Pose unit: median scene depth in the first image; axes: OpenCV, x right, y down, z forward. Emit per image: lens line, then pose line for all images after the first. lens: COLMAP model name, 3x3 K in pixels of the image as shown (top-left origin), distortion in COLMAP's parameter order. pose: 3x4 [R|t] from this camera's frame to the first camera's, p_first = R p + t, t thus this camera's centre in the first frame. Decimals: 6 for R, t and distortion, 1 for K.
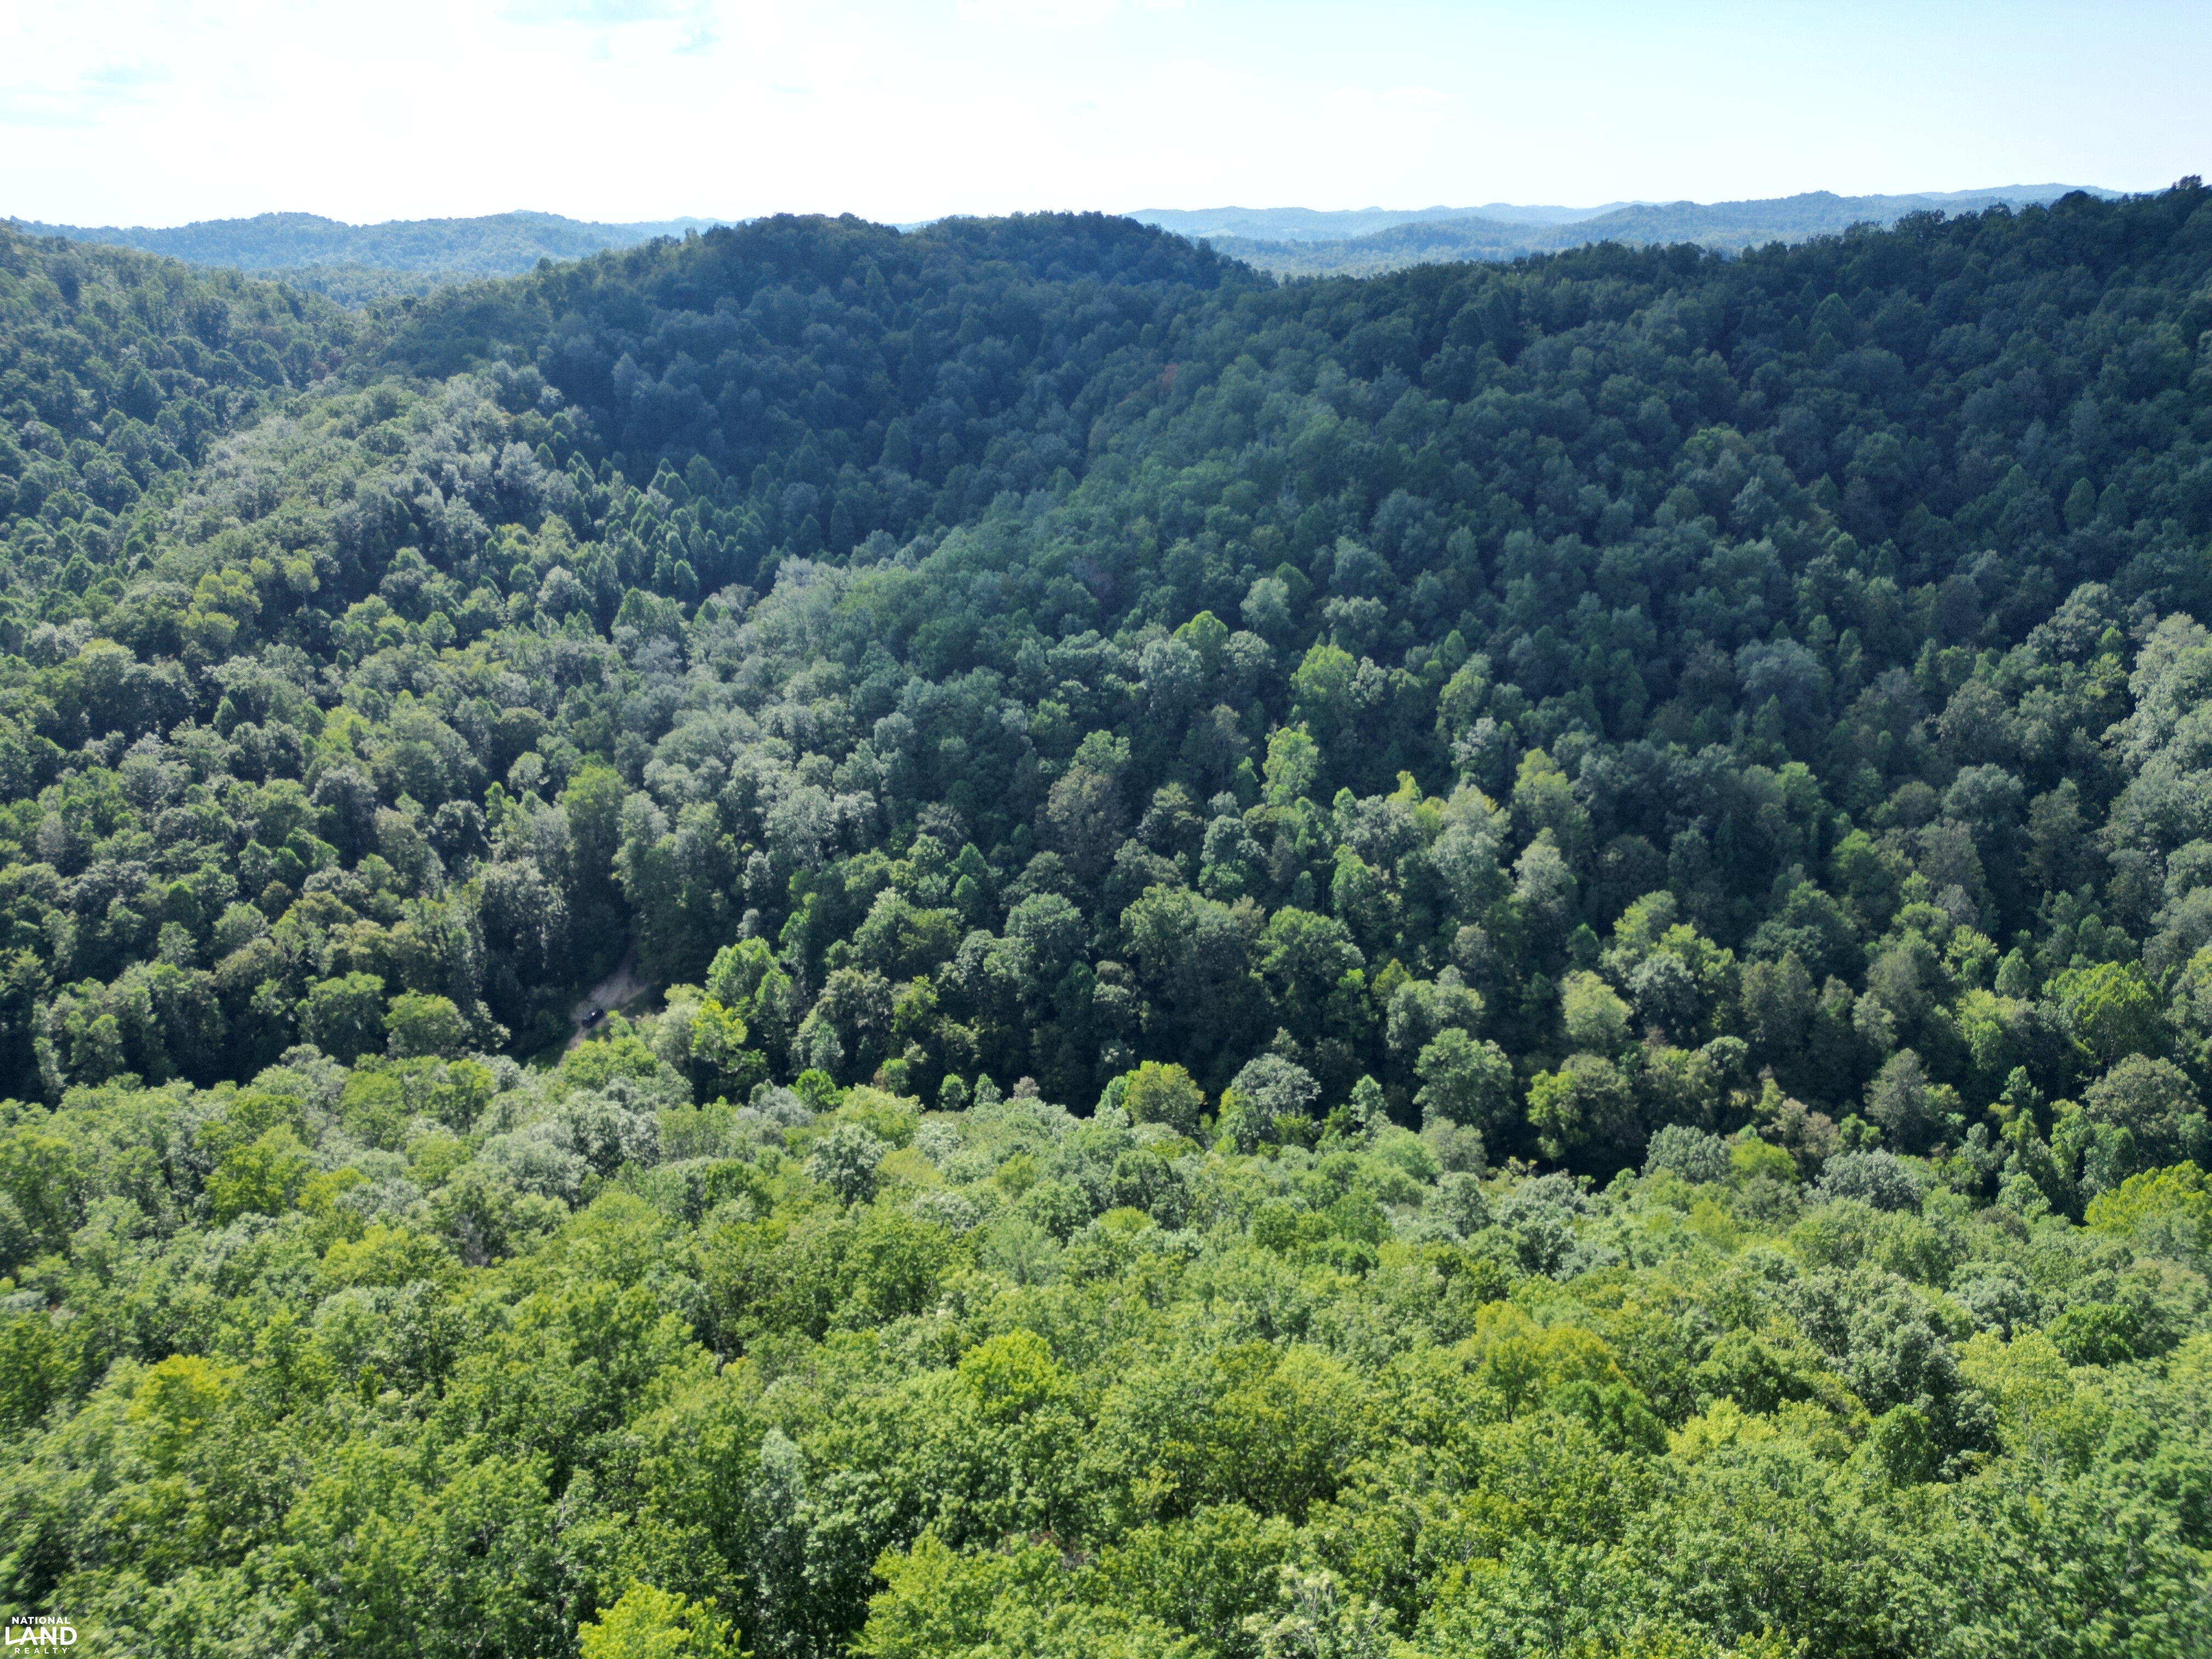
lens RADIAL K [[1552.1, 0, 1112.4], [0, 1552.1, 815.3], [0, 0, 1]] dist [0.090358, -0.091505]
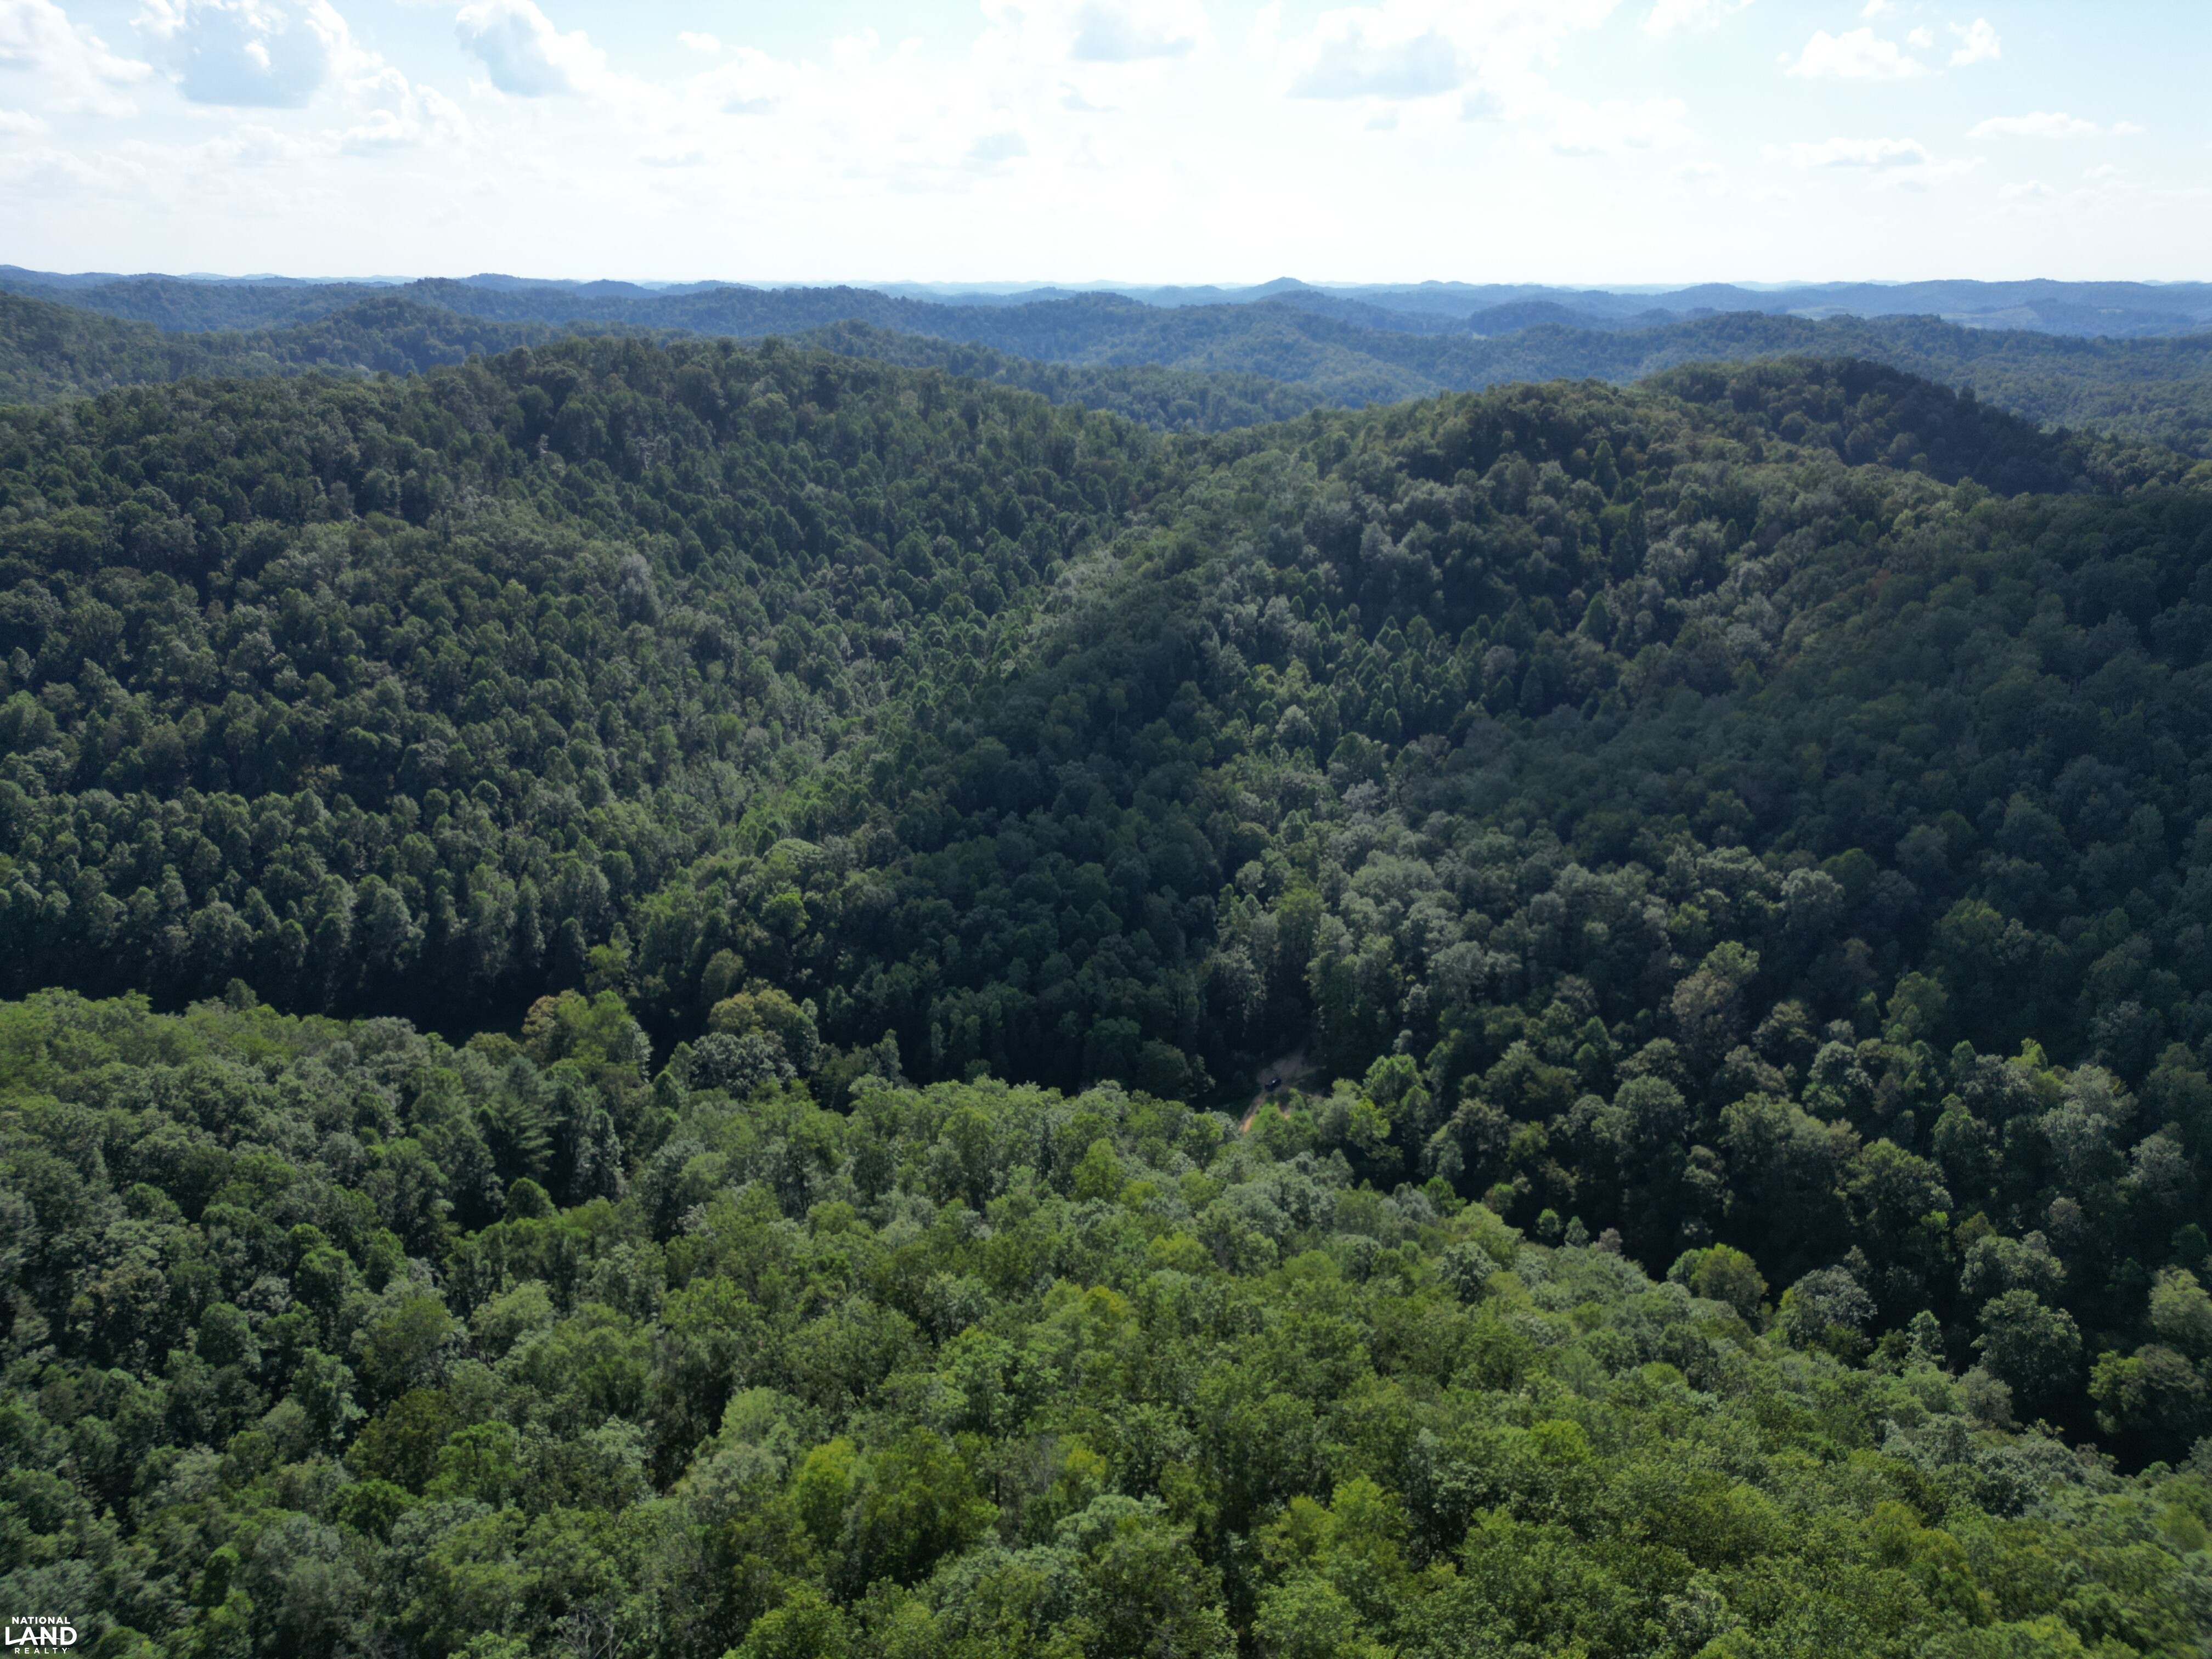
lens RADIAL K [[1552.1, 0, 1112.4], [0, 1552.1, 815.3], [0, 0, 1]] dist [0.090358, -0.091505]
pose [[0.905878, 0.159420, -0.392391, 0.018548], [-0.171095, 0.985240, 0.005292, -0.078516], [0.387443, 0.062342, 0.919783, -0.262790]]
